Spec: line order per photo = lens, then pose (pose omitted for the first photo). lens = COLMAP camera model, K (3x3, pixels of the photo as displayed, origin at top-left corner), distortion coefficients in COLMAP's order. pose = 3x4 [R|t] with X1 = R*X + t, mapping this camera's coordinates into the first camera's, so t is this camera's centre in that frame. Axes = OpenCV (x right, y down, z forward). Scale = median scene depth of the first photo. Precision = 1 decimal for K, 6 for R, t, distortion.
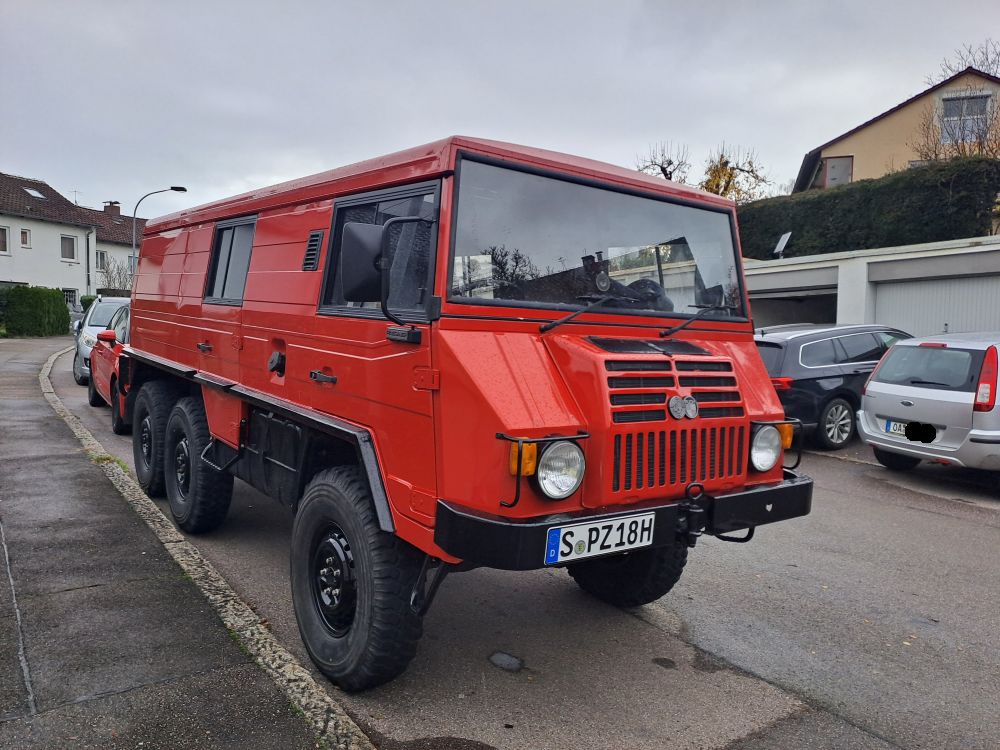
lens RADIAL K [[794.8, 0, 503.4], [0, 794.8, 387.5], [0, 0, 1]] dist [0.110786, -0.118654]
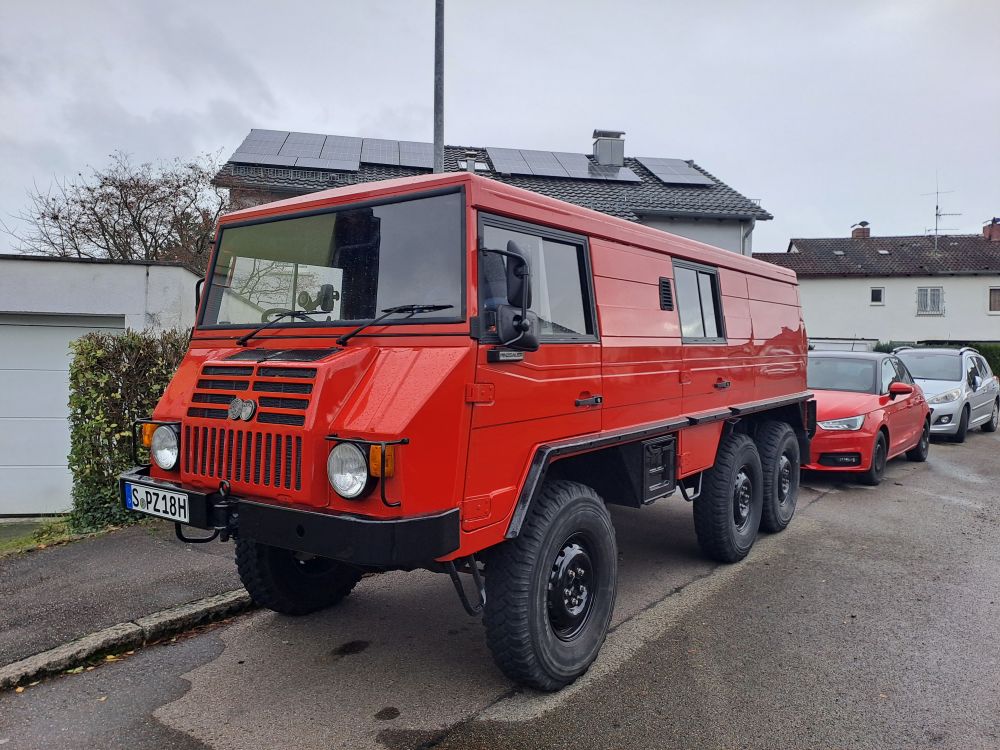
lens RADIAL K [[798.0, 0, 495.4], [0, 798.0, 371.6], [0, 0, 1]] dist [0.108300, -0.124040]
pose [[0.212933, -0.028947, -0.976638, 1.255986], [-0.069284, 0.996597, -0.044645, -0.000807], [0.974607, 0.077172, 0.210203, 1.024086]]
